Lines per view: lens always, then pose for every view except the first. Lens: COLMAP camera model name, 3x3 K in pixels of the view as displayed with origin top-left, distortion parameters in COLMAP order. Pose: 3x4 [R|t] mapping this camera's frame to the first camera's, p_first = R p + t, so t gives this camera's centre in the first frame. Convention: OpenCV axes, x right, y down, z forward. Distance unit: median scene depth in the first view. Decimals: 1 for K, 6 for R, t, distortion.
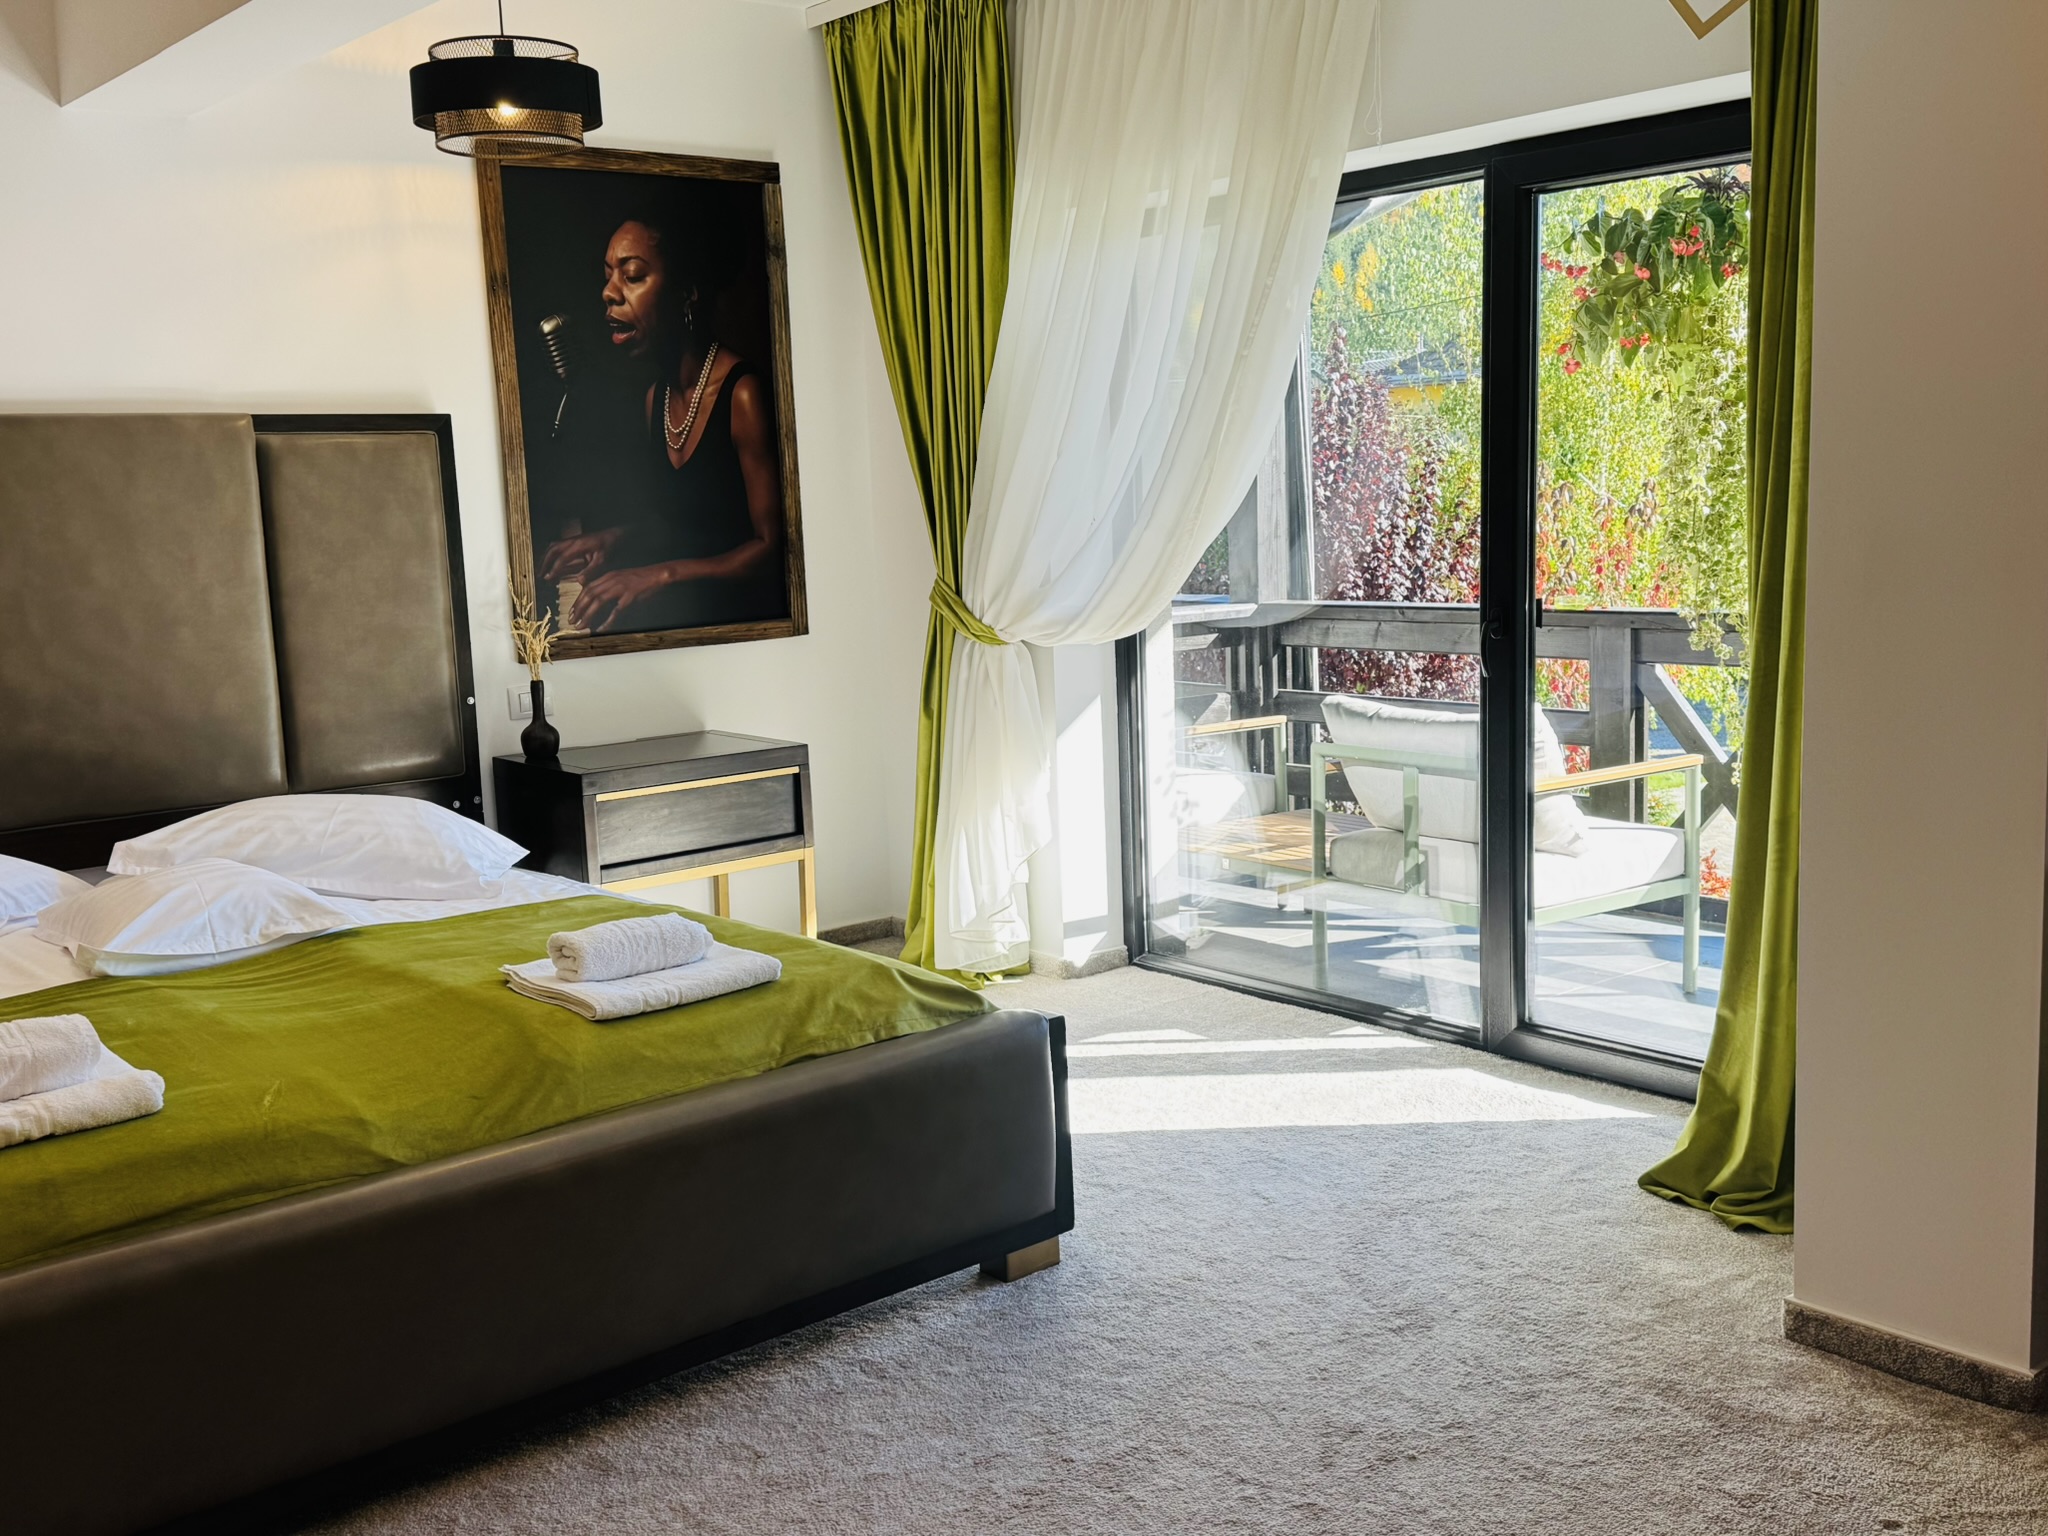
lens RADIAL K [[2033.5, 0, 1020.0], [0, 2033.5, 766.1], [0, 0, 1]] dist [0.084065, 0.000000]
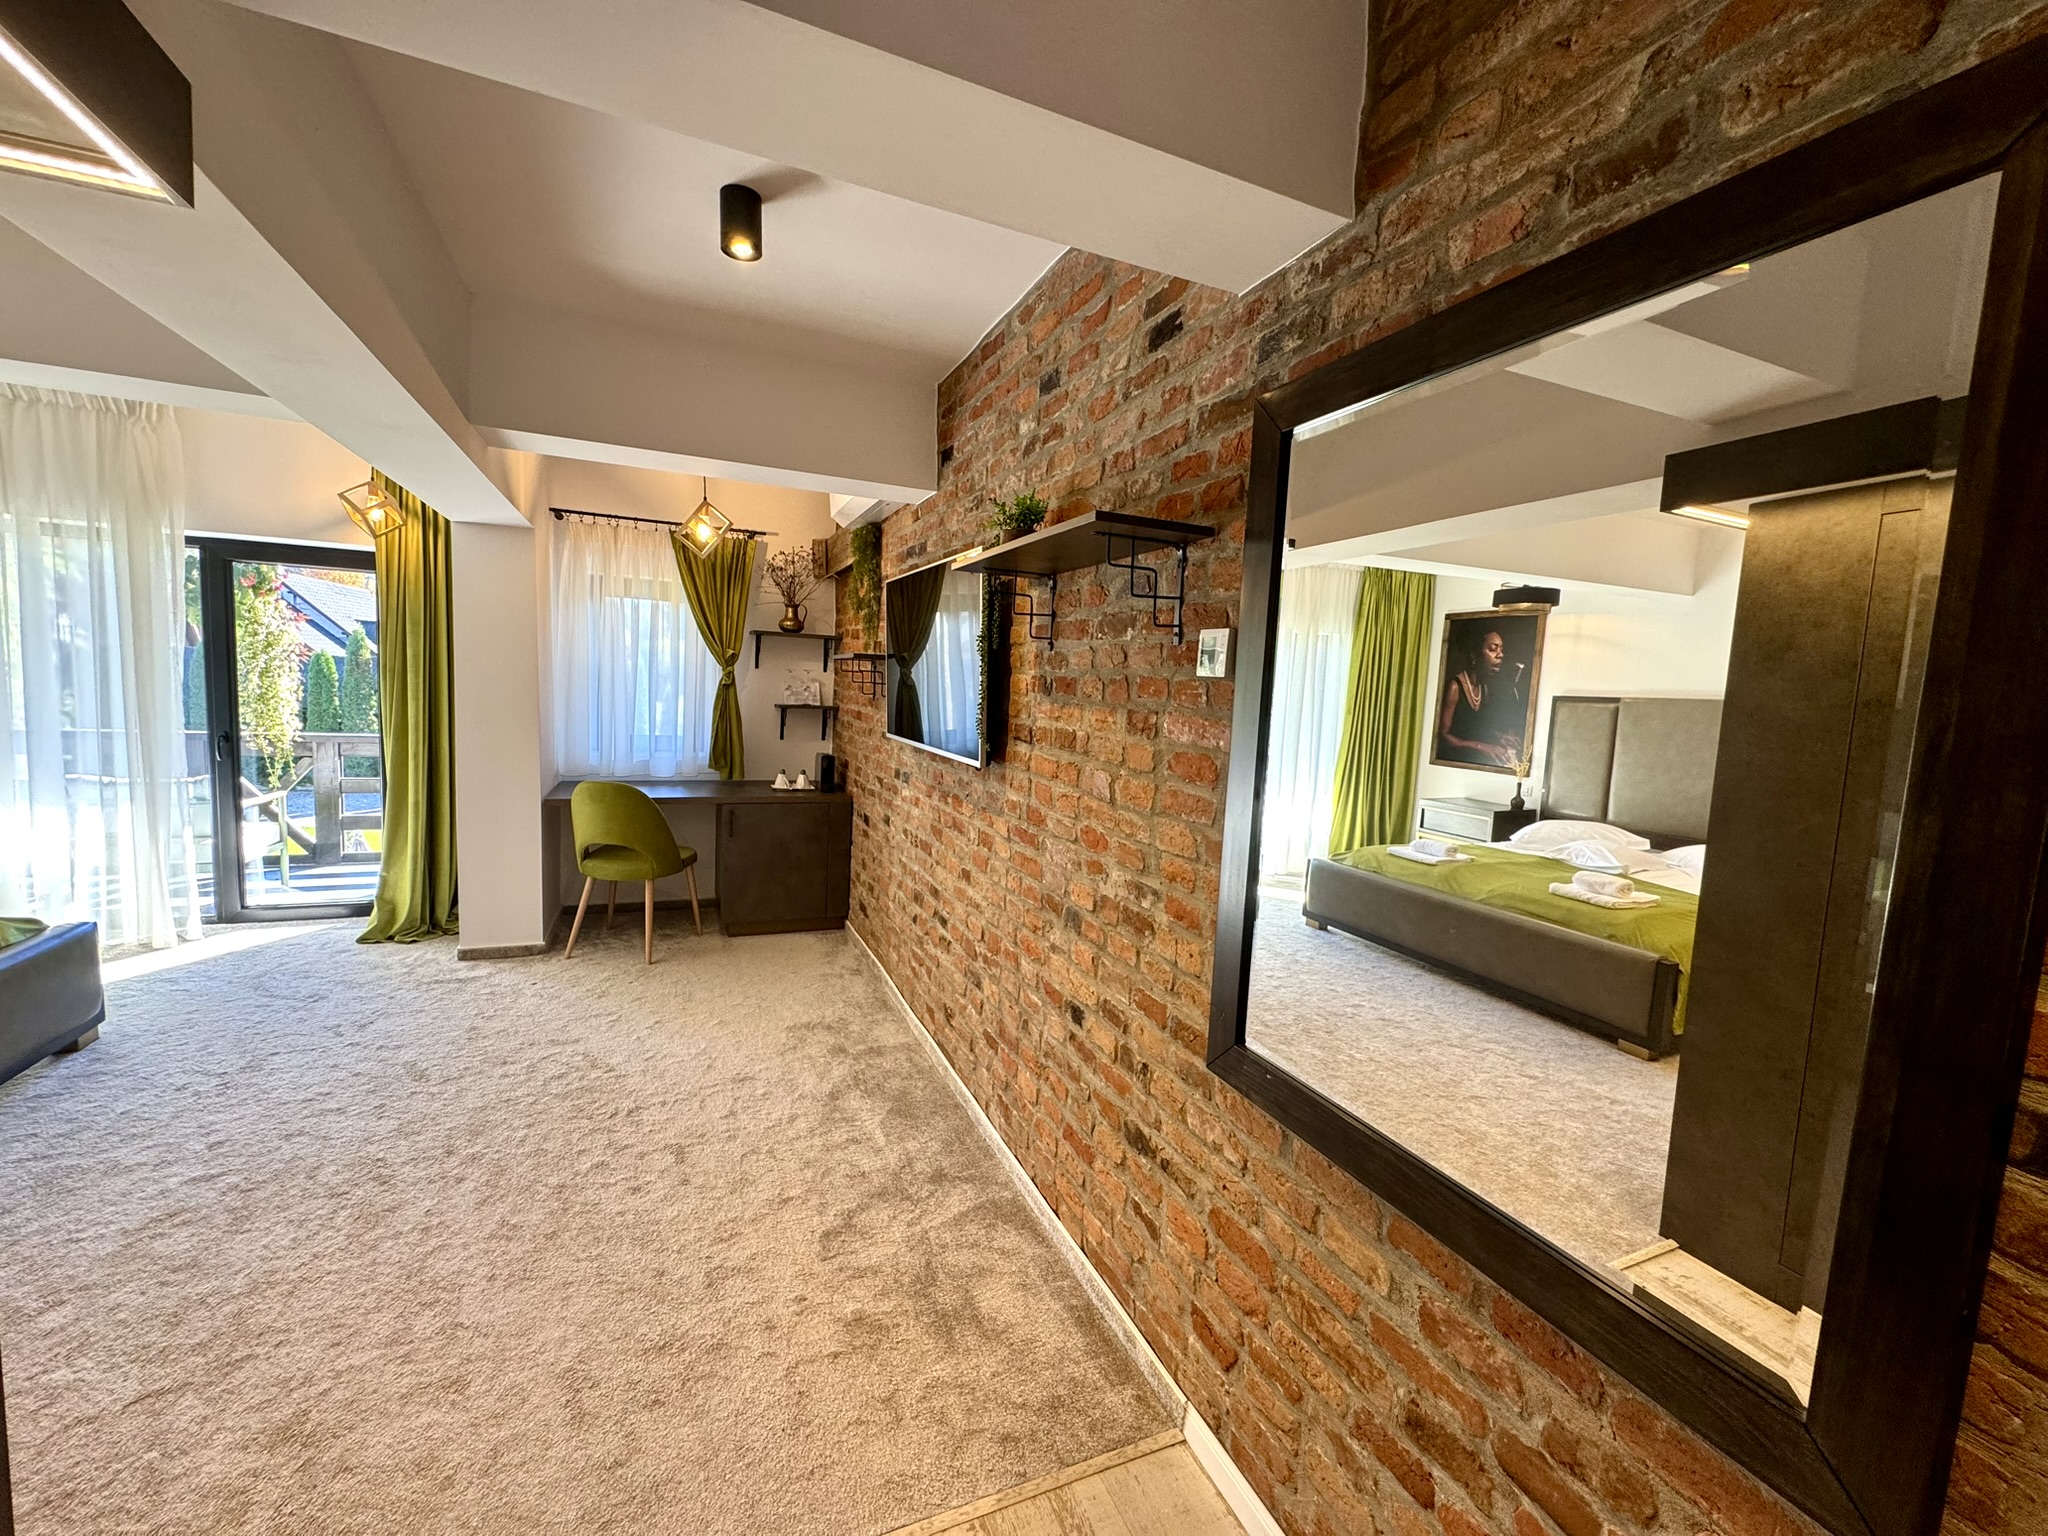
lens RADIAL K [[818.3, 0, 1017.1], [0, 818.3, 763.8], [0, 0, 1]] dist [0.000098, -0.000392]
pose [[0.300390, -0.040465, 0.952958, -0.452740], [0.076371, 0.996912, 0.018258, 0.014243], [-0.950754, 0.067294, 0.302553, -0.174407]]
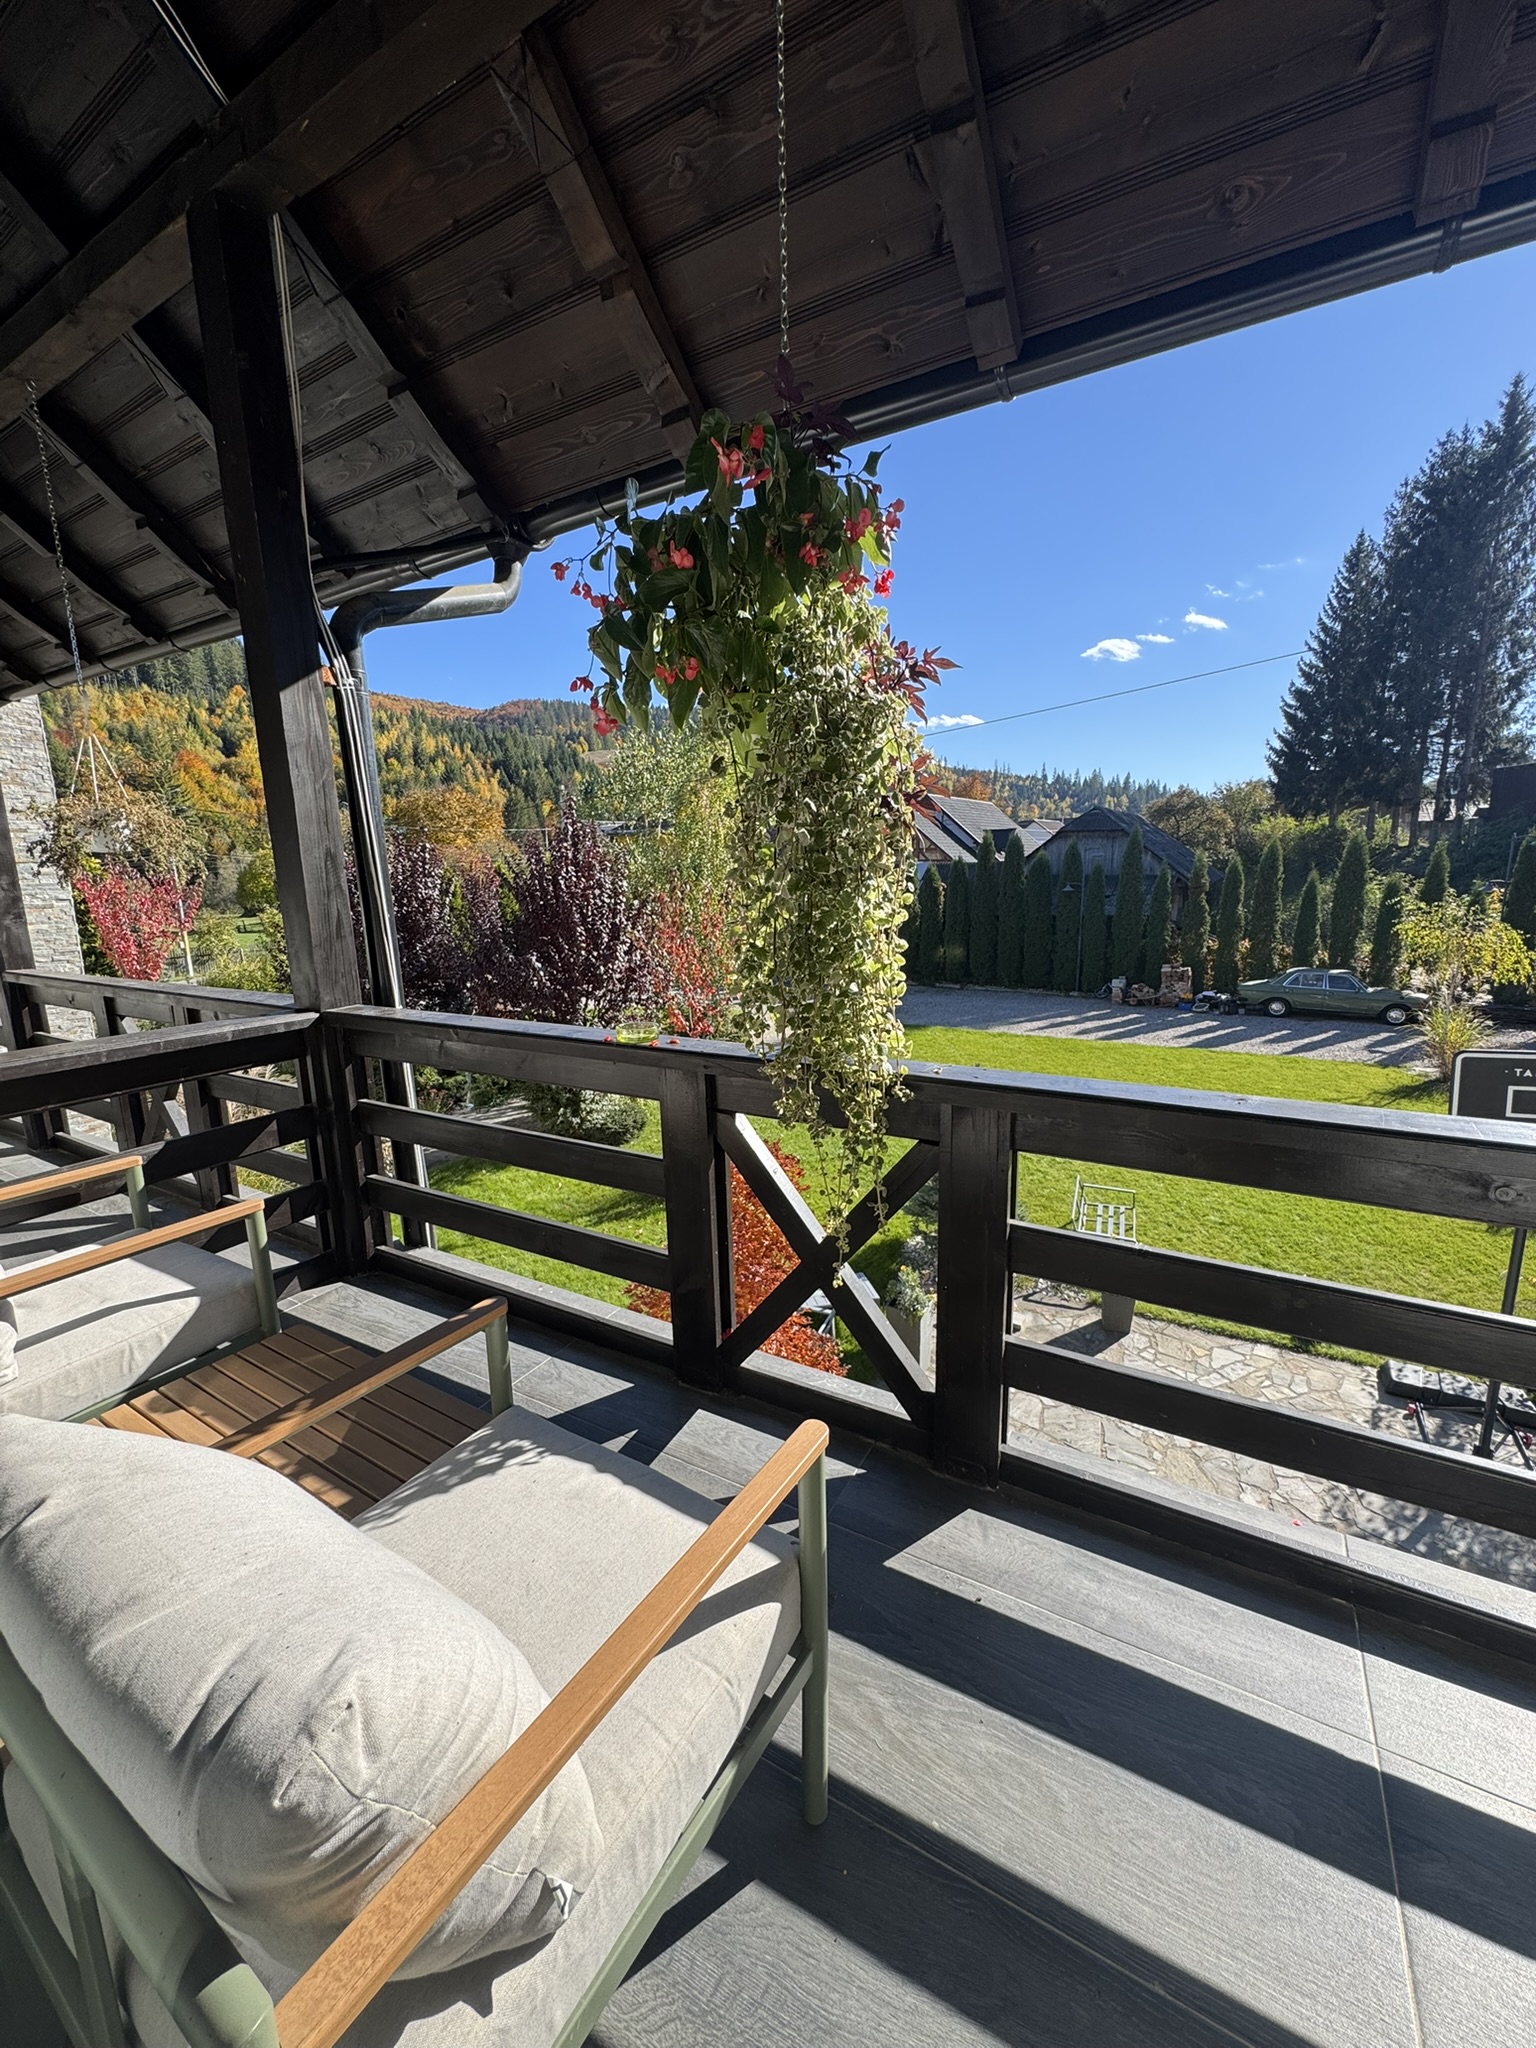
lens RADIAL K [[818.3, 0, 775.0], [0, 818.3, 1019.6], [0, 0, 1]] dist [0.000098, -0.000392]
pose [[0.947686, -0.049438, 0.315352, 0.357763], [0.035219, 0.998096, 0.050634, -0.162444], [-0.317255, -0.036879, 0.947623, 1.101149]]
